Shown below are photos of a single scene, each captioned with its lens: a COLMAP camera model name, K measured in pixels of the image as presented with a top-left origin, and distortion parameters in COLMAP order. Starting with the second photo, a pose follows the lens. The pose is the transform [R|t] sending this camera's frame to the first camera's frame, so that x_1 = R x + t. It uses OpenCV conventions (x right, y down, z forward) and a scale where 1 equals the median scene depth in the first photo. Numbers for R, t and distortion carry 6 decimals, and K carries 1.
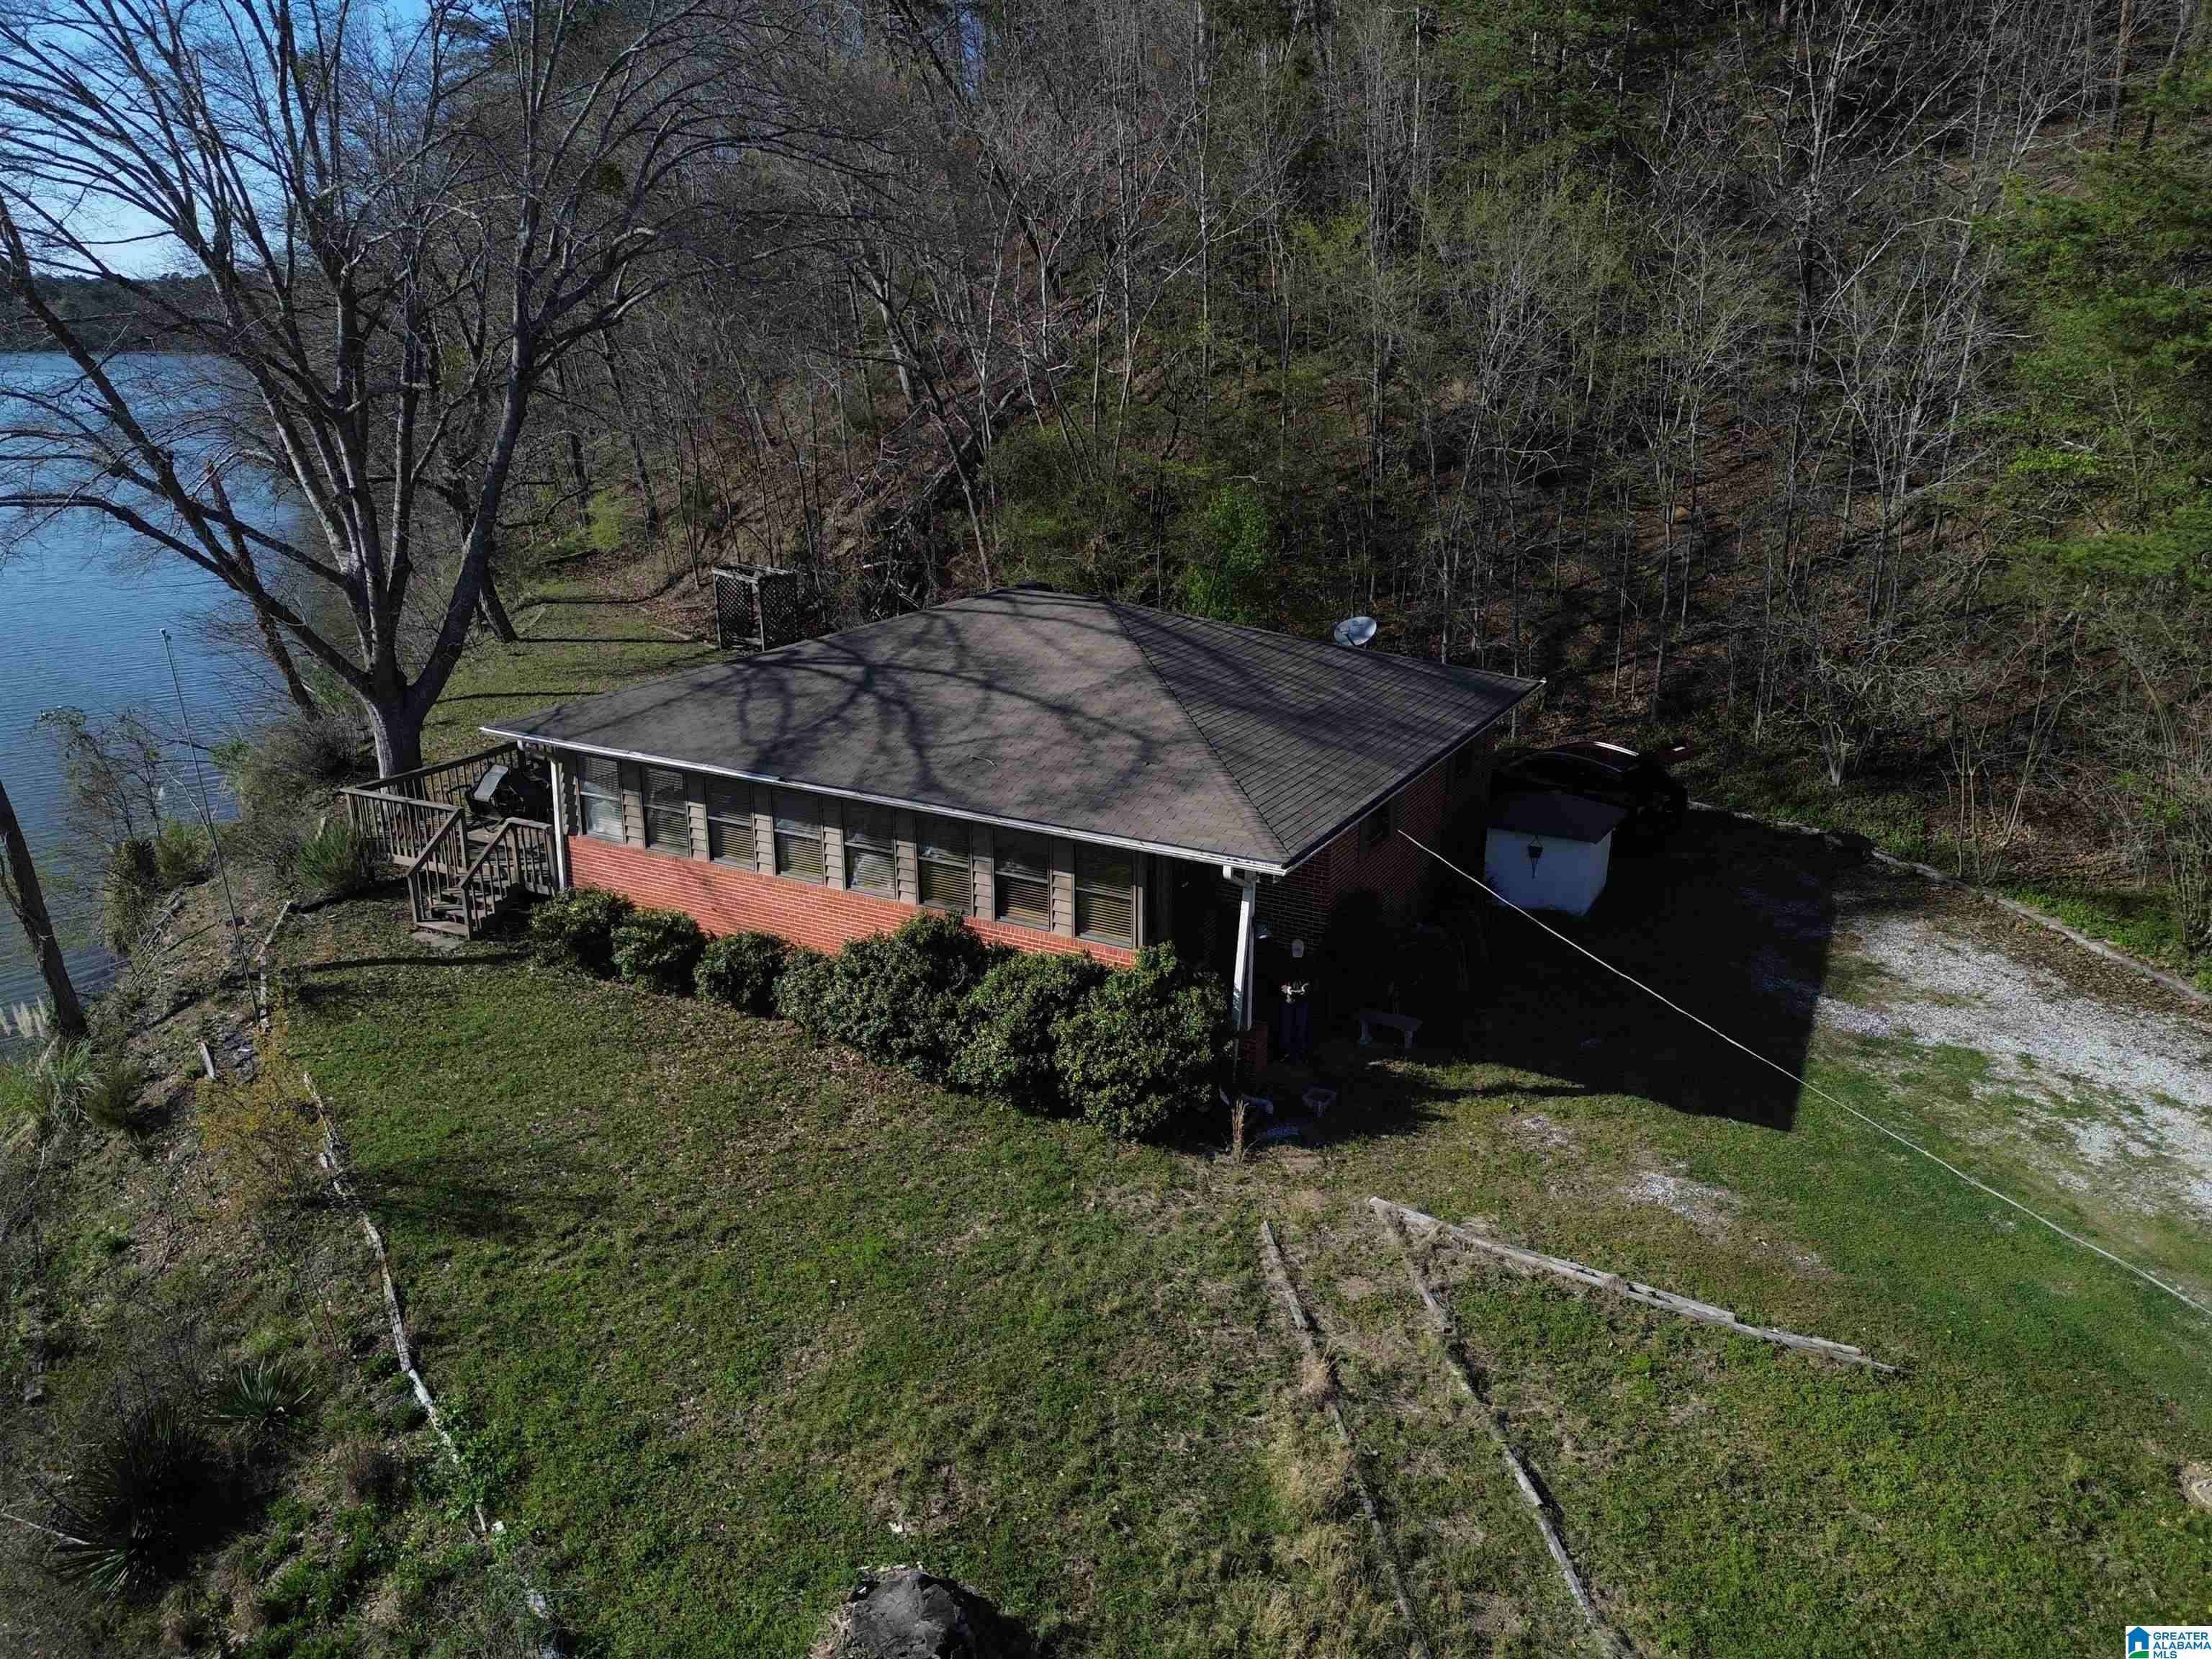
lens RADIAL K [[1564.8, 0, 1099.3], [0, 1564.8, 824.2], [0, 0, 1]] dist [0.066048, -0.061146]
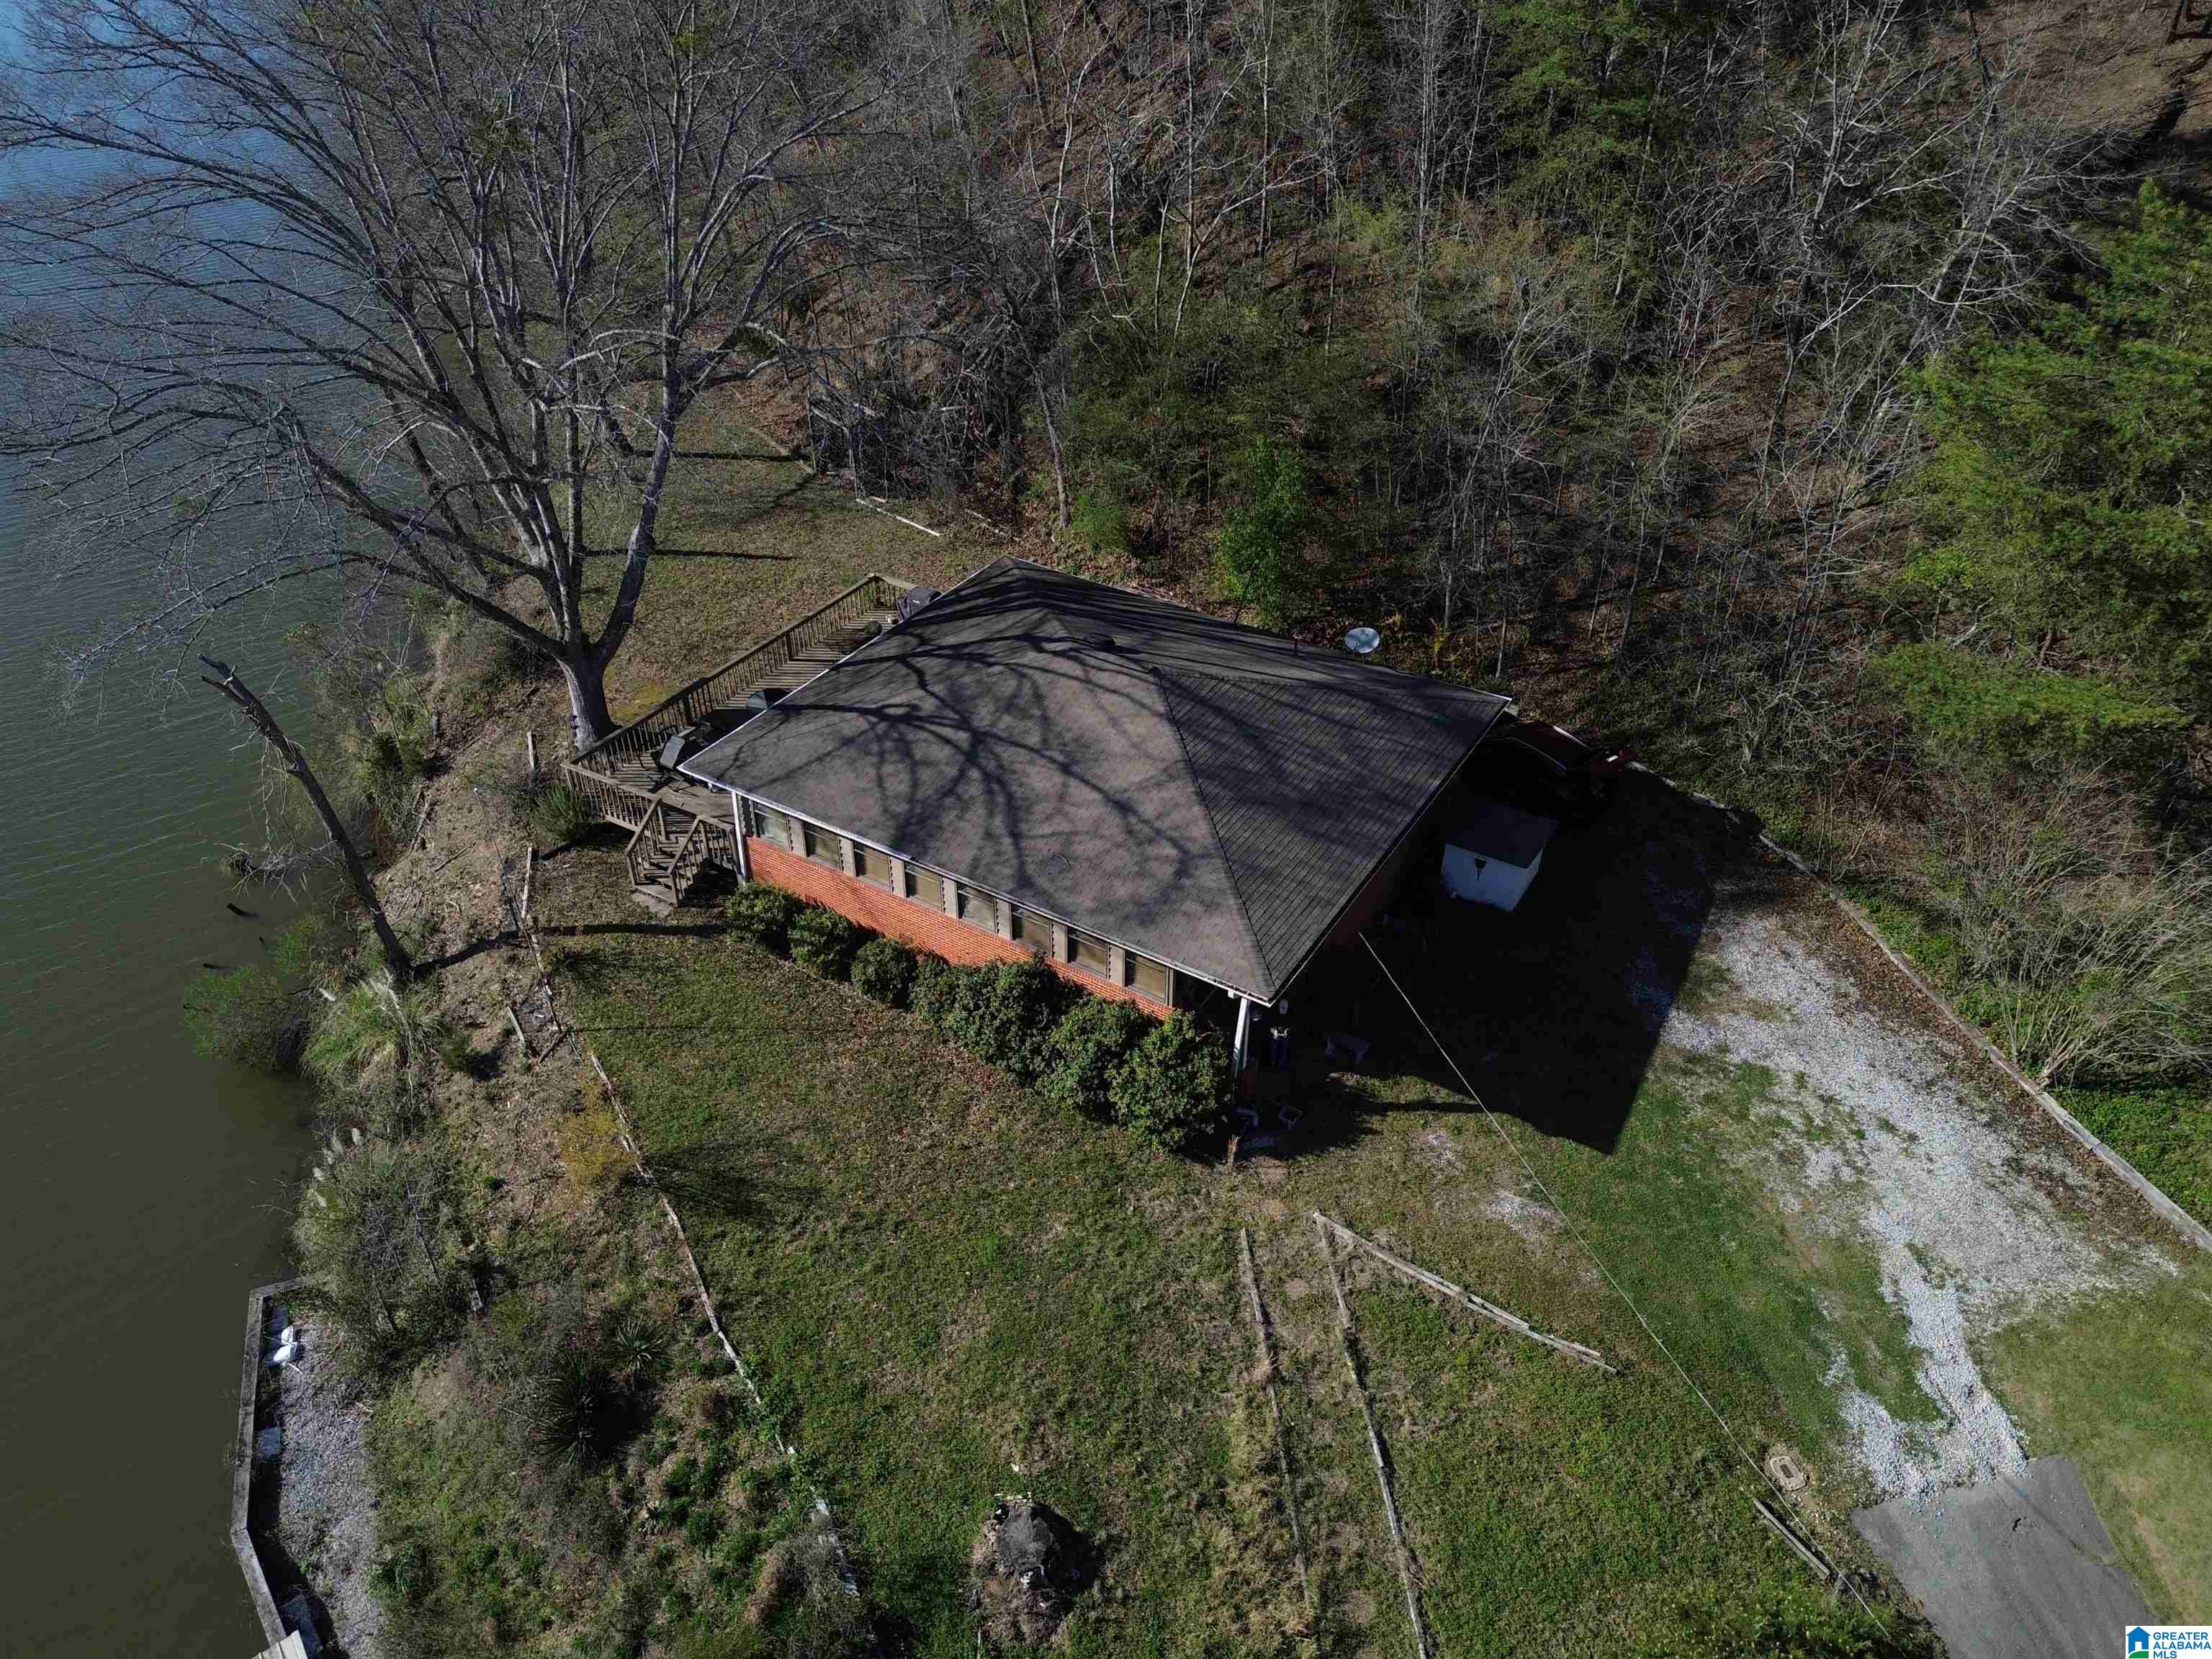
lens RADIAL K [[1564.8, 0, 1099.3], [0, 1564.8, 824.2], [0, 0, 1]] dist [0.066048, -0.061146]
pose [[0.999180, 0.025882, -0.031138, 0.001606], [-0.014868, 0.949828, 0.312420, -0.604973], [0.037662, -0.311700, 0.949434, -0.345206]]
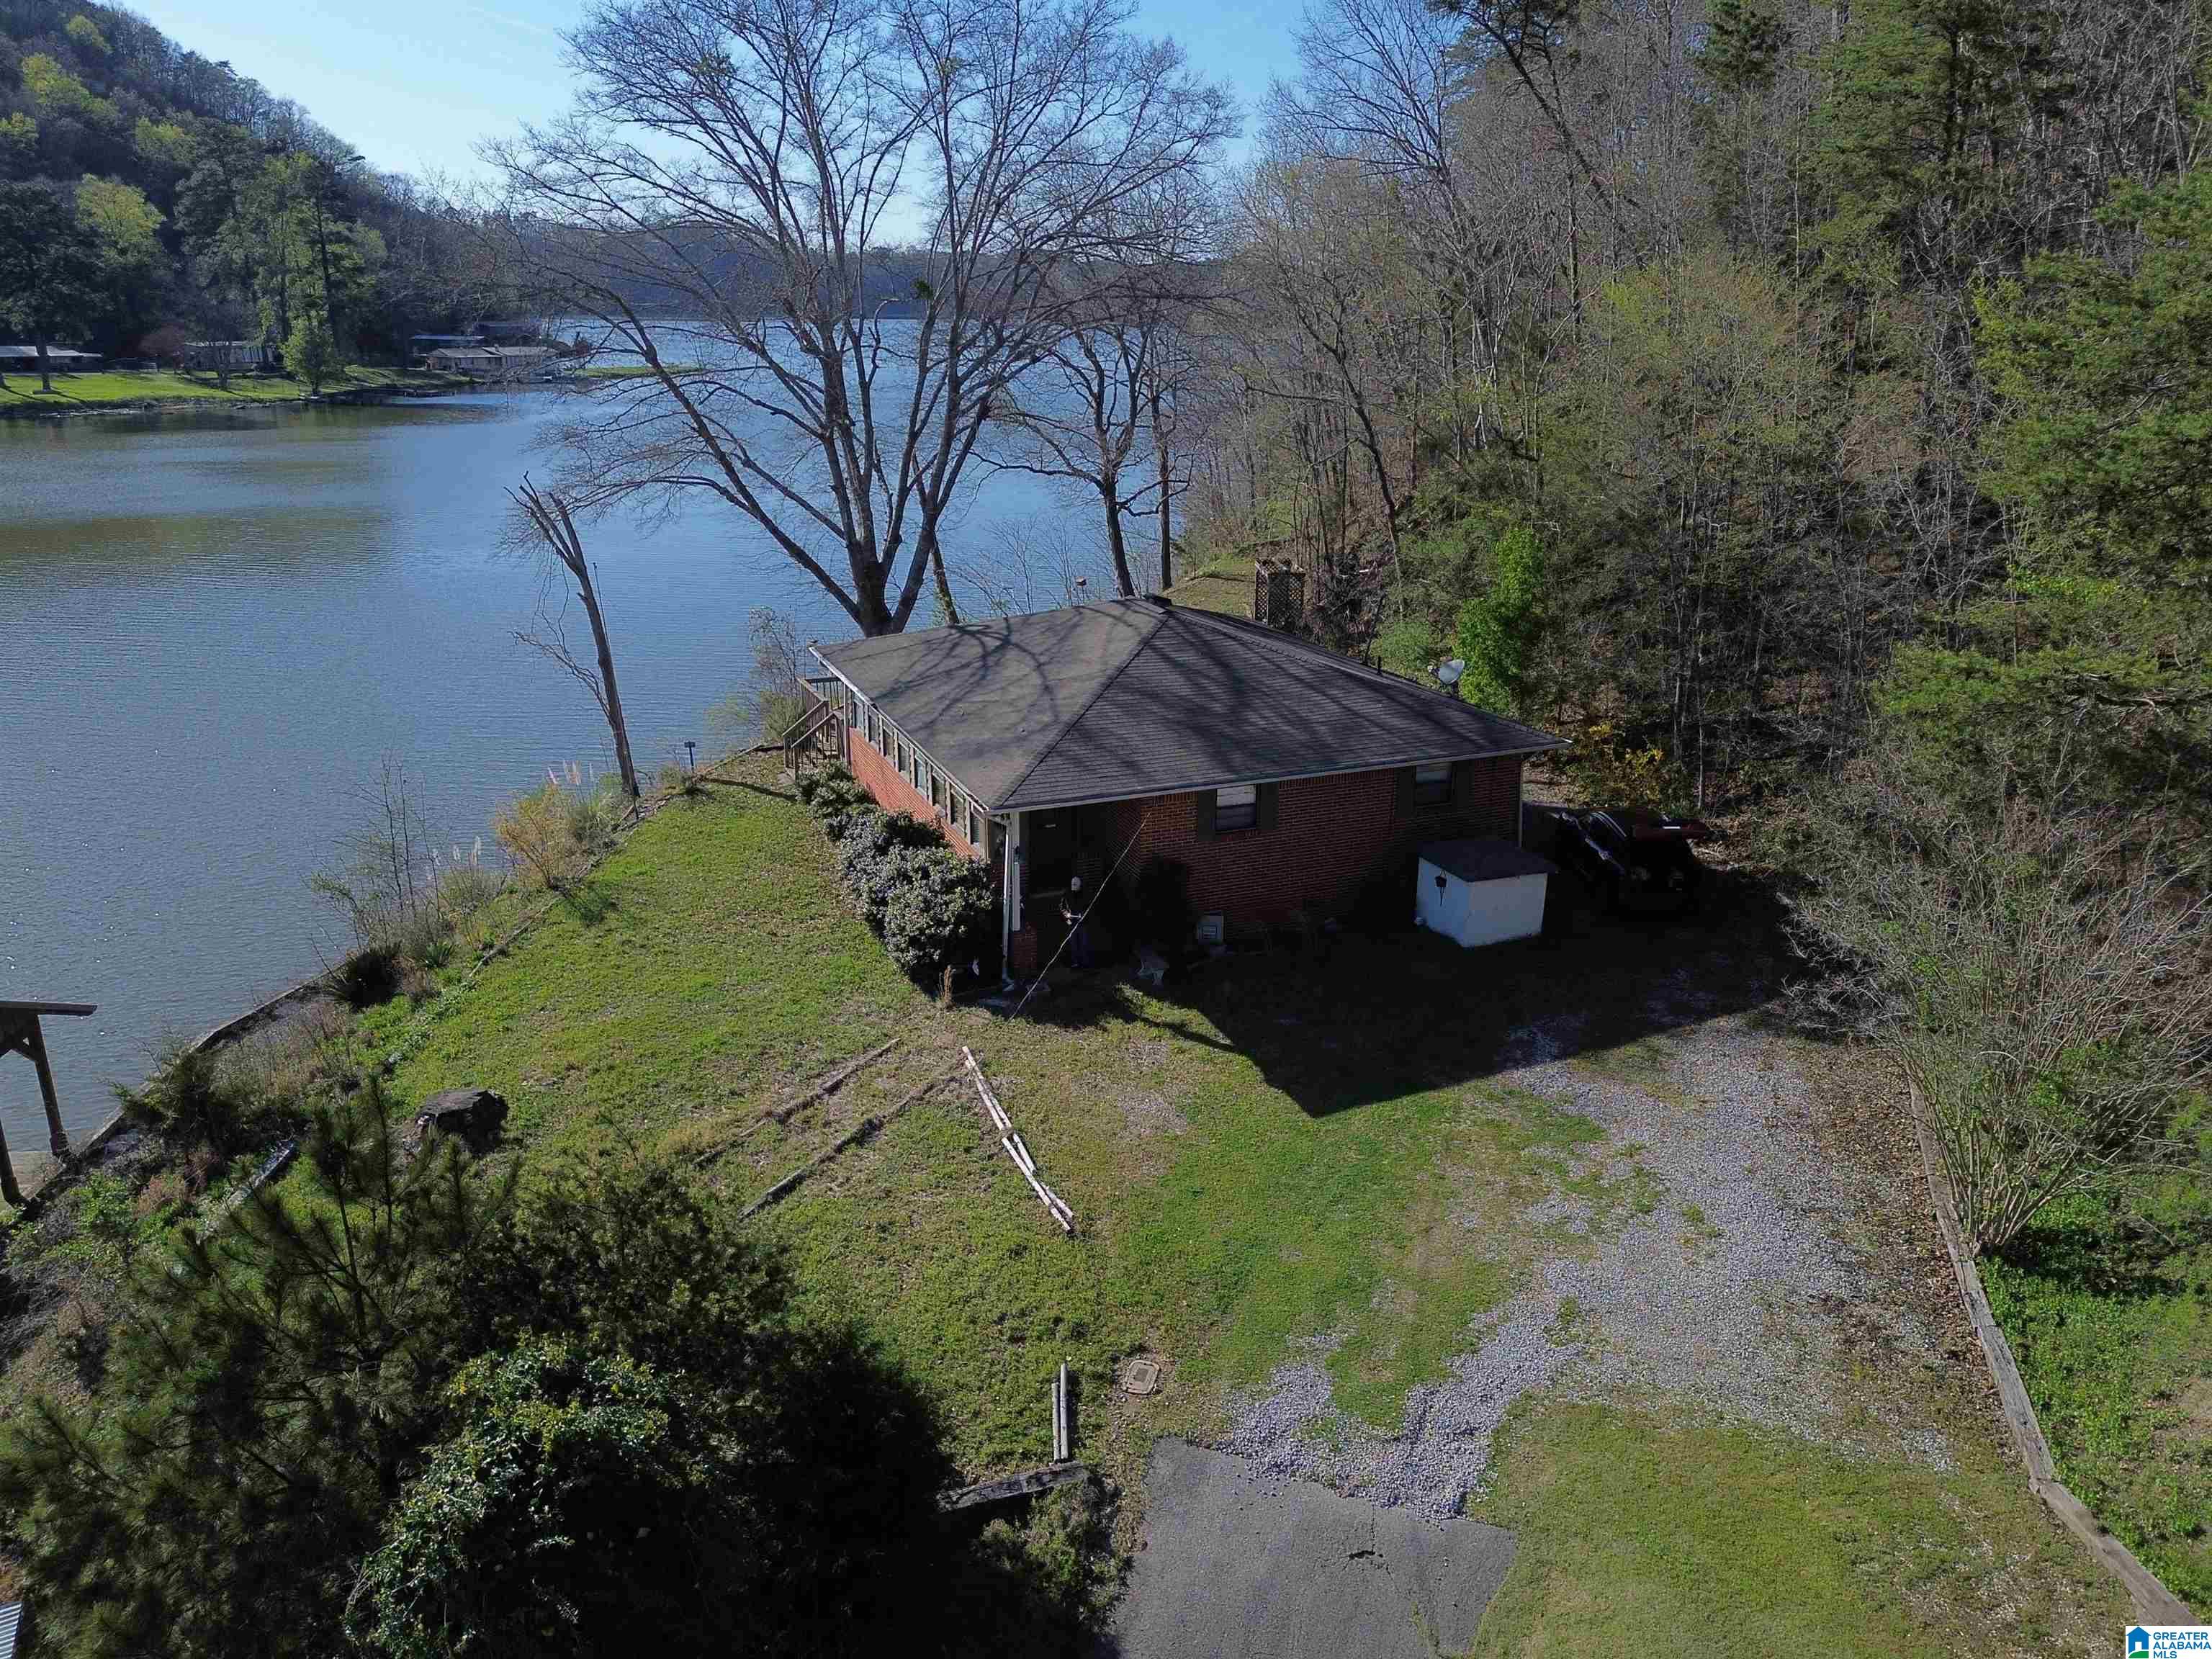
lens RADIAL K [[1564.8, 0, 1099.3], [0, 1564.8, 824.2], [0, 0, 1]] dist [0.066048, -0.061146]
pose [[0.779831, 0.198322, -0.593744, 1.086018], [-0.188594, 0.978852, 0.079253, -0.095079], [0.596905, 0.050173, 0.800742, -0.071431]]
